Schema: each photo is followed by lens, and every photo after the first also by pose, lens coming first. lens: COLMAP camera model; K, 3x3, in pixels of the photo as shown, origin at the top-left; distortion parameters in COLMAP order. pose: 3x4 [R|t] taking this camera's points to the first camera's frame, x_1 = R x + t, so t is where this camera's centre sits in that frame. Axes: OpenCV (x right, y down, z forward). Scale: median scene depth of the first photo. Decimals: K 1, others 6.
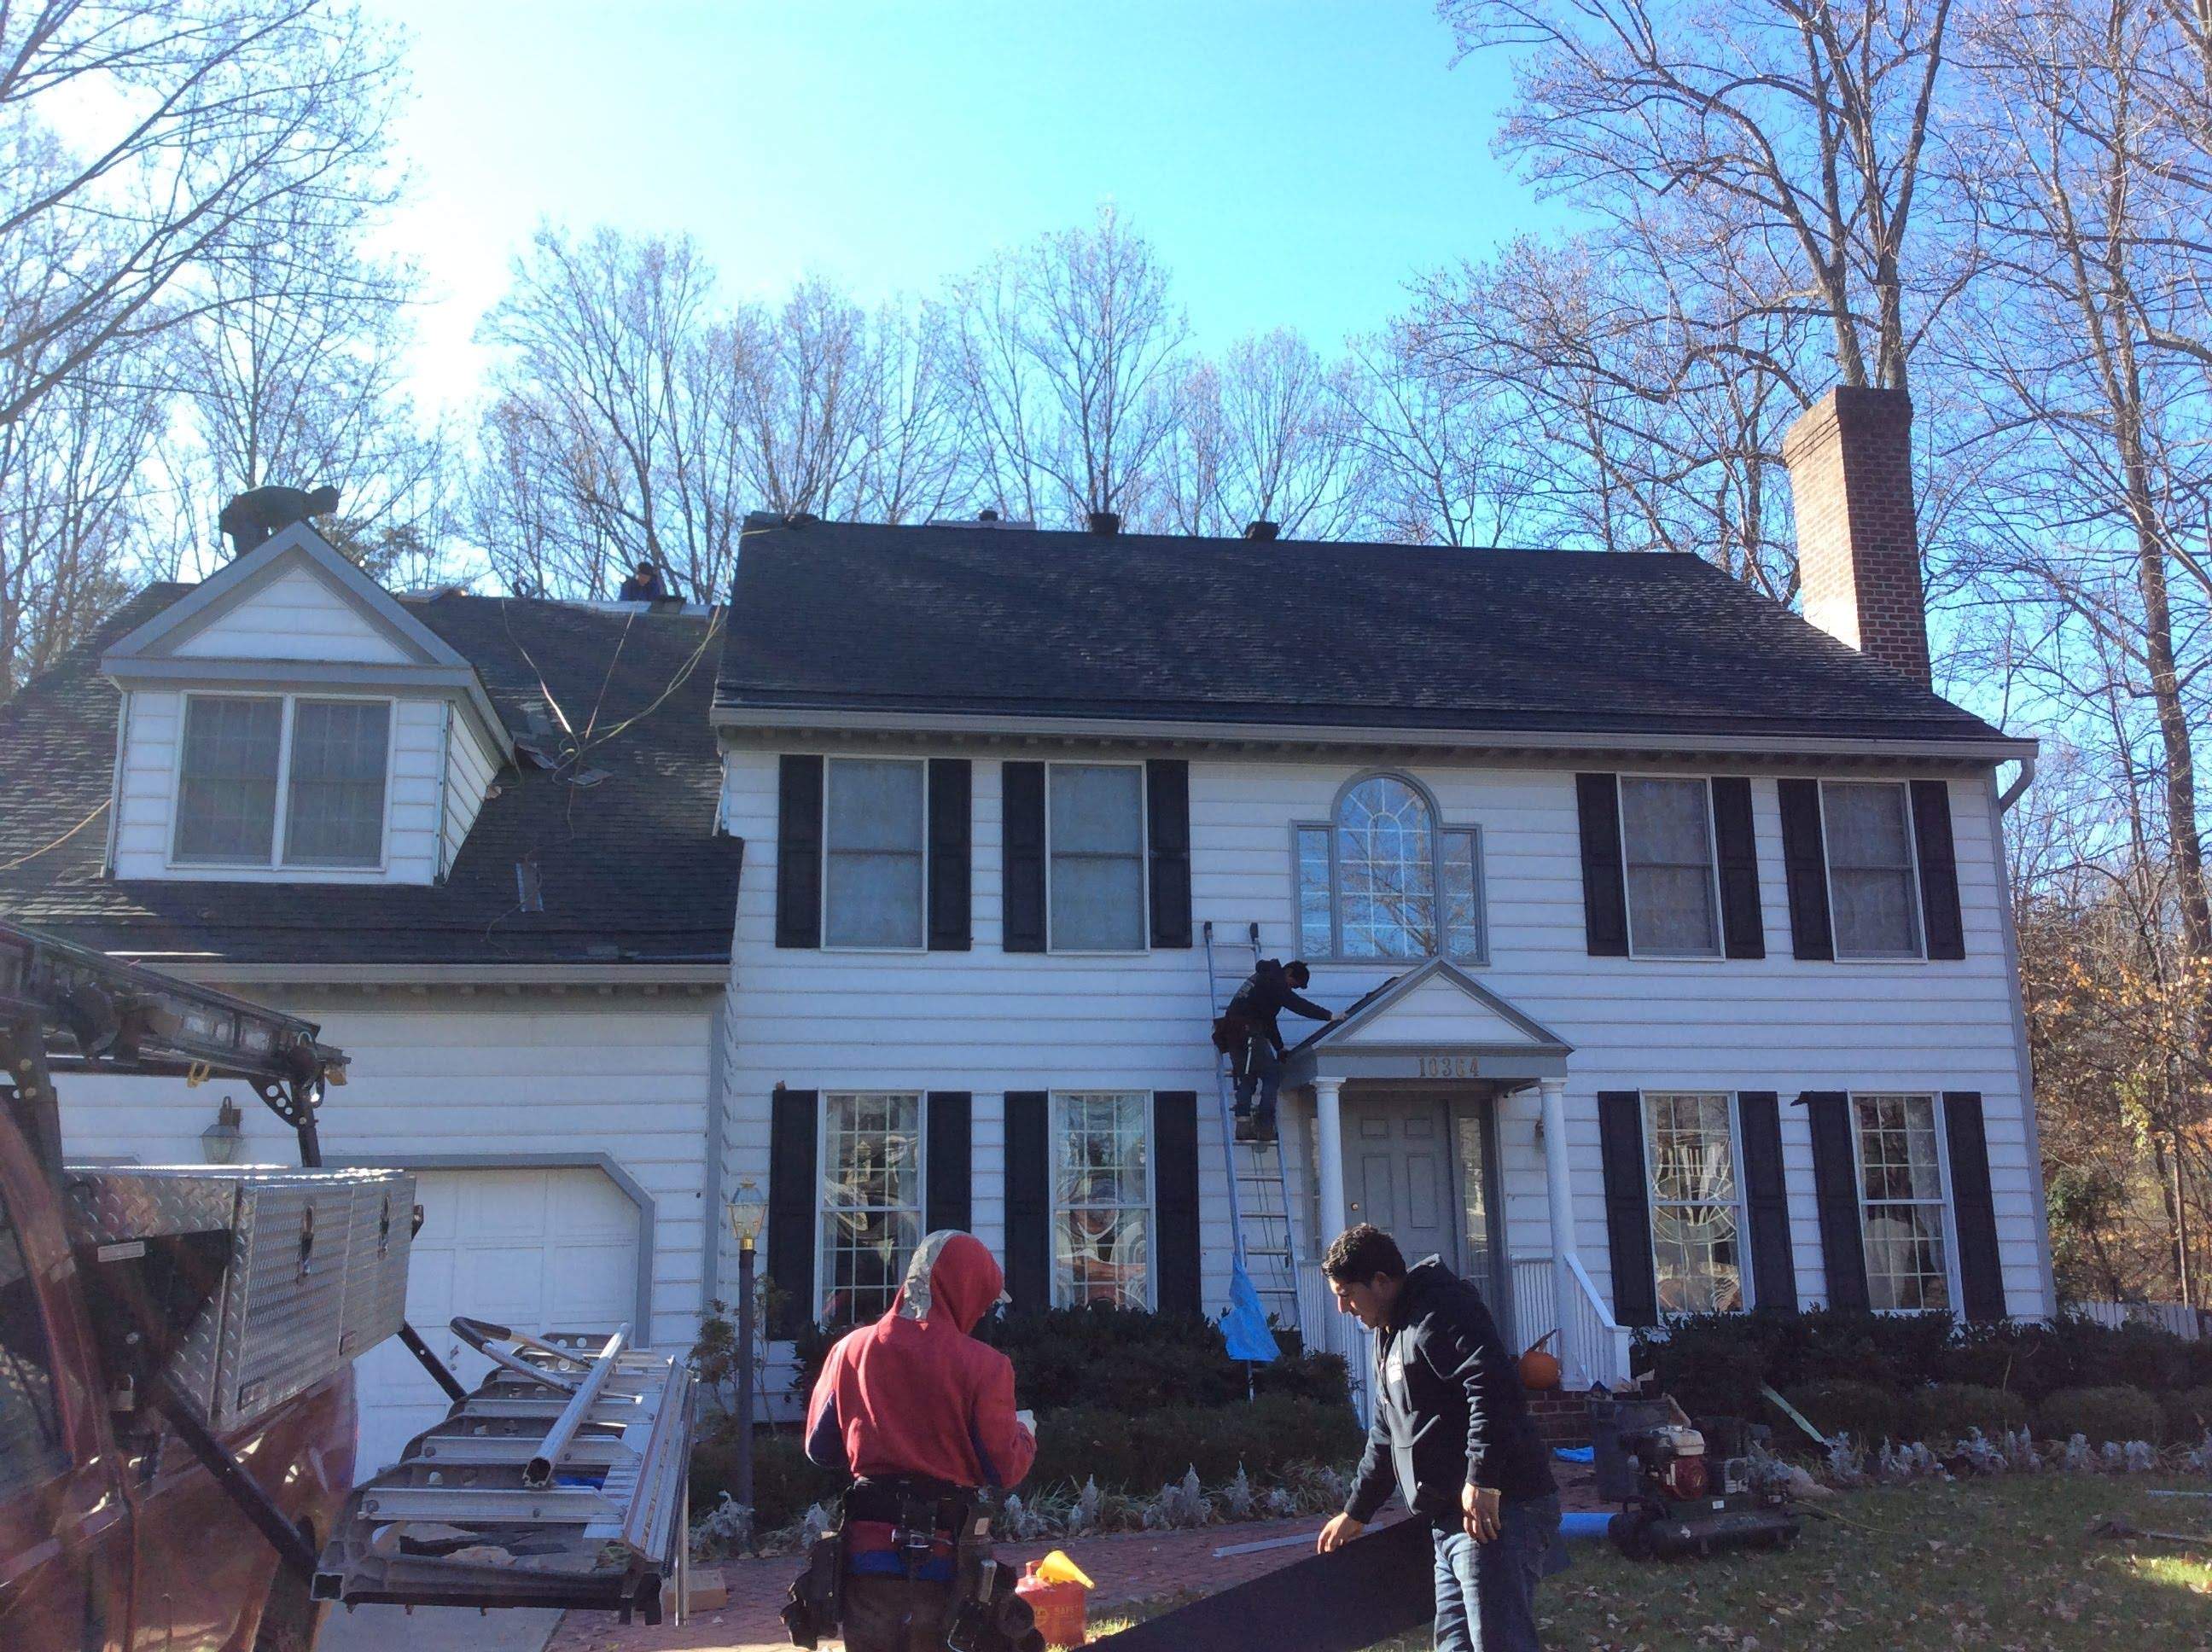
lens RADIAL K [[2049.0, 0, 1098.6], [0, 2049.0, 829.5], [0, 0, 1]] dist [0.114051, -0.296484]
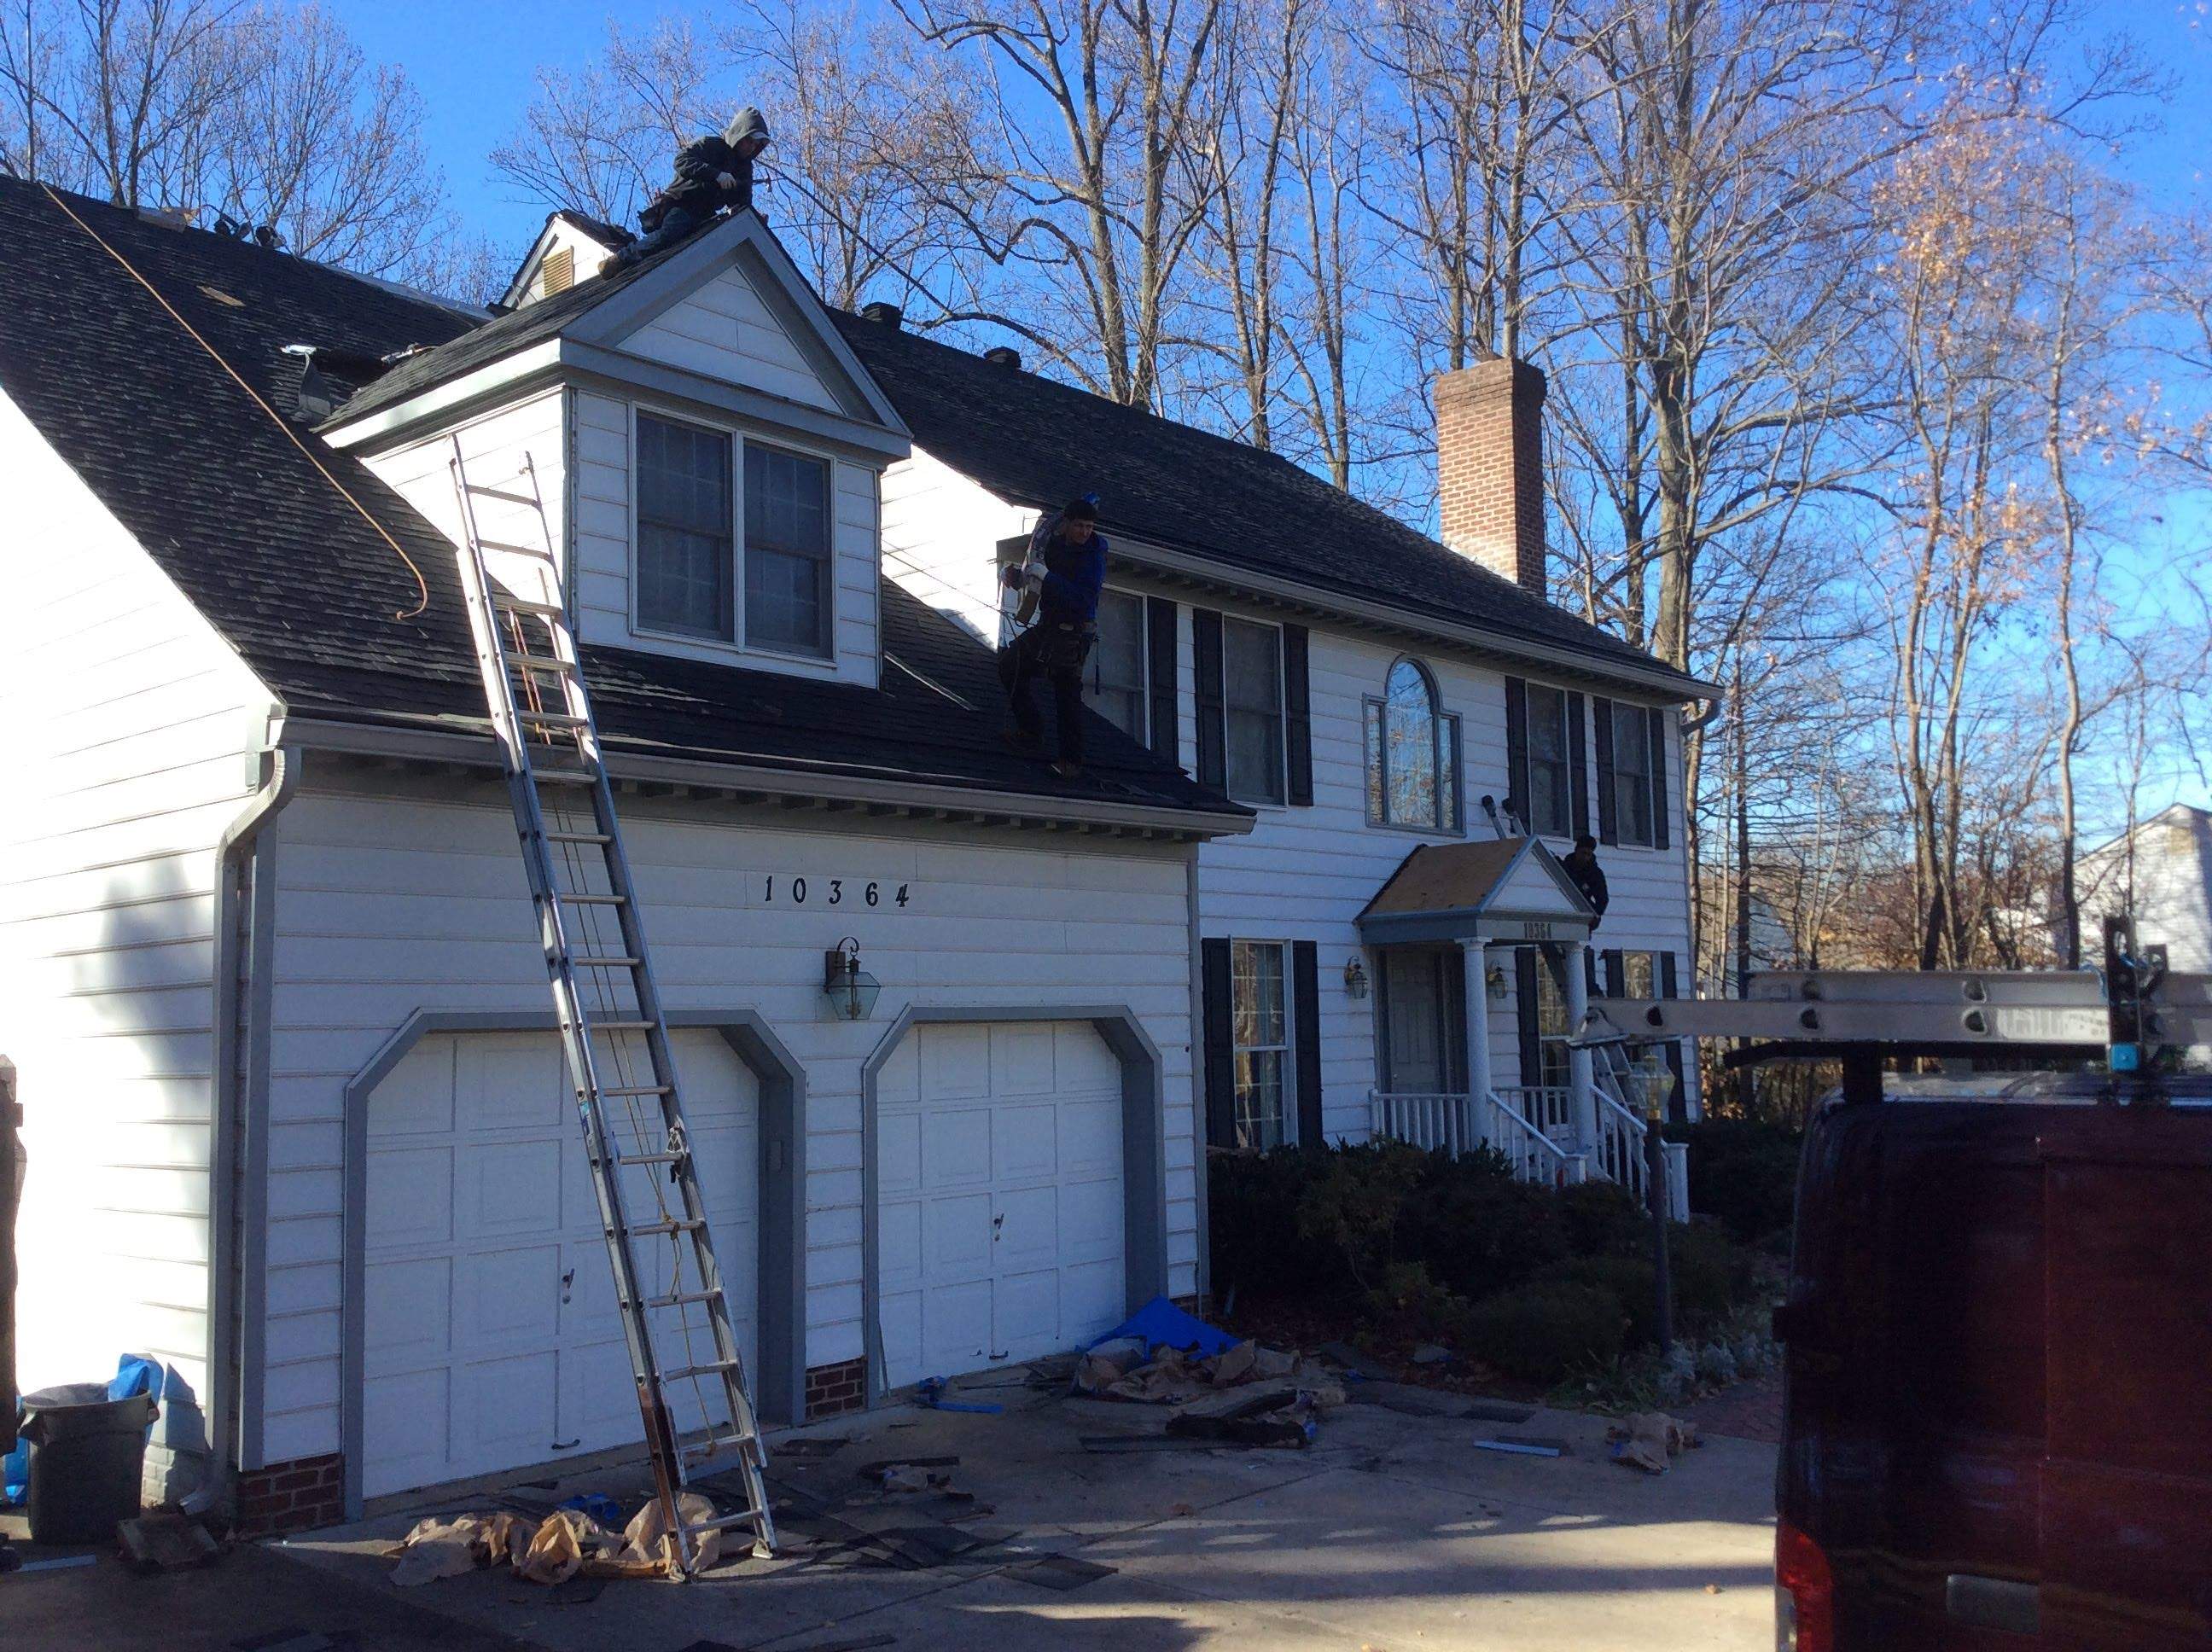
lens RADIAL K [[2031.8, 0, 1130.5], [0, 2031.8, 821.7], [0, 0, 1]] dist [0.115703, -0.217123]
pose [[0.762375, 0.063842, 0.643979, -0.685376], [-0.130882, 0.989768, 0.056821, 0.017127], [-0.633763, -0.127604, 0.762930, 0.248242]]
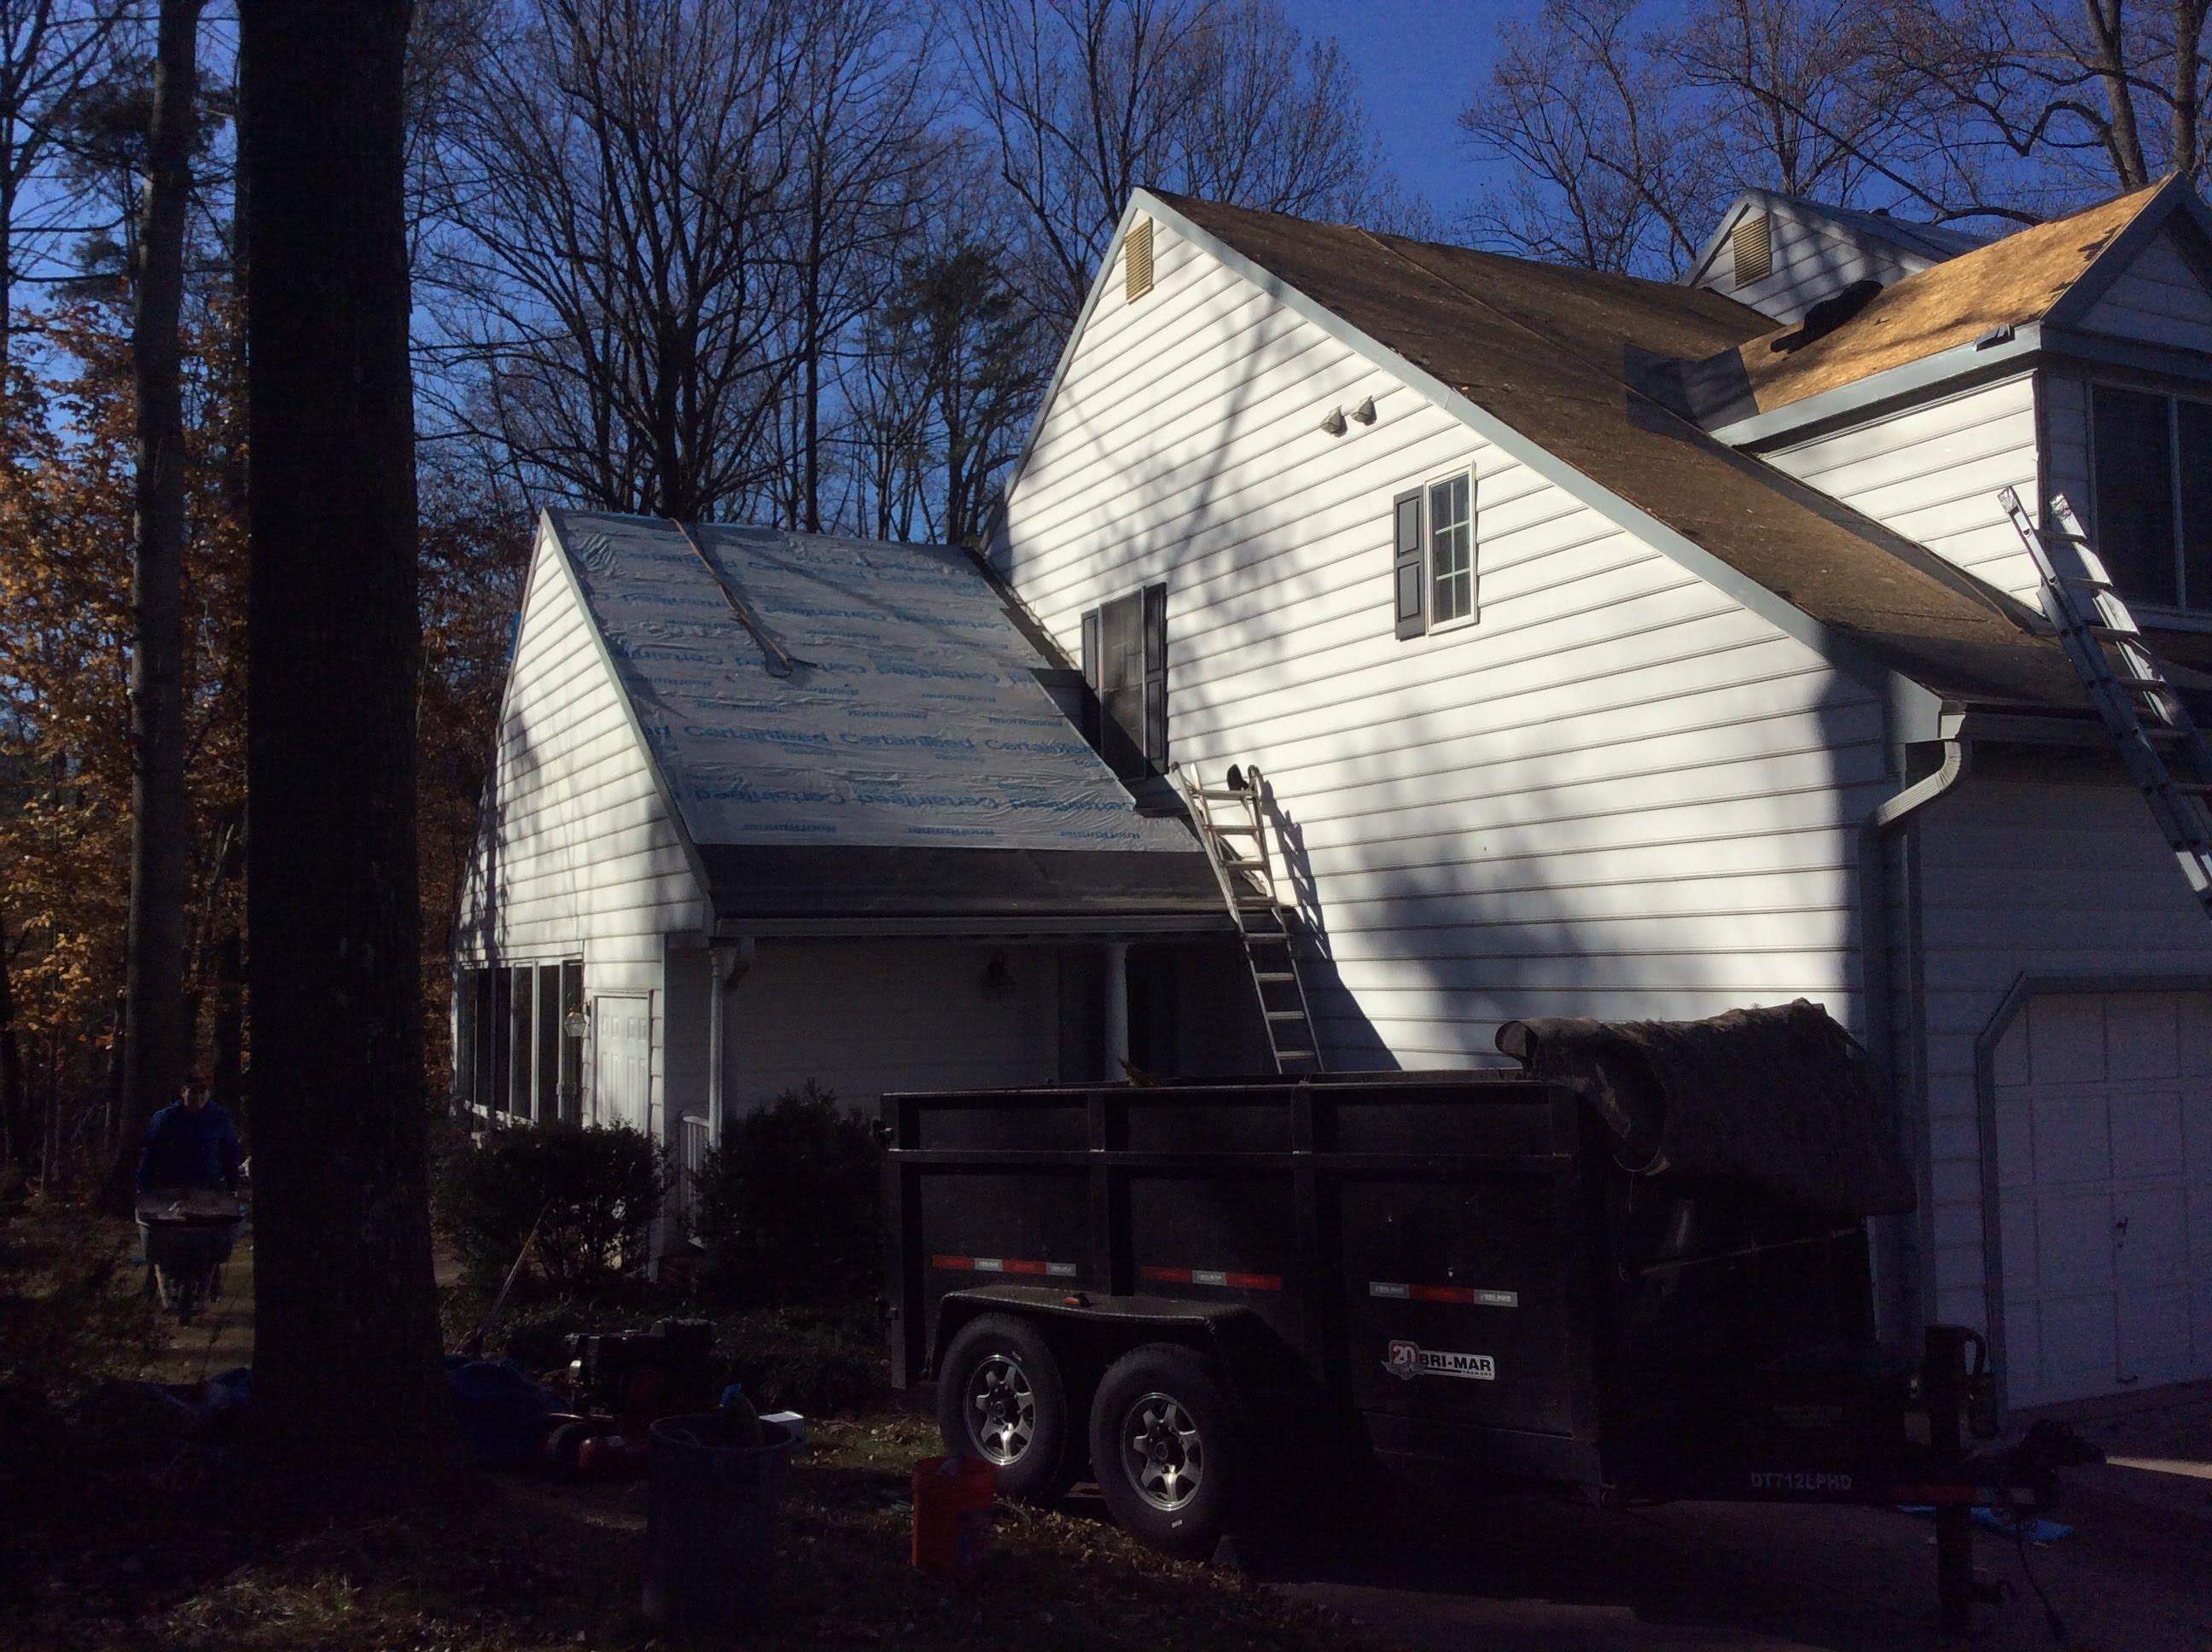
lens RADIAL K [[2045.5, 0, 1122.4], [0, 2045.5, 831.4], [0, 0, 1]] dist [0.094824, -0.193038]
pose [[0.950592, 0.024372, 0.309486, -0.904801], [-0.070202, 0.987965, 0.137826, 0.018133], [-0.302403, -0.152743, 0.940862, 0.302325]]
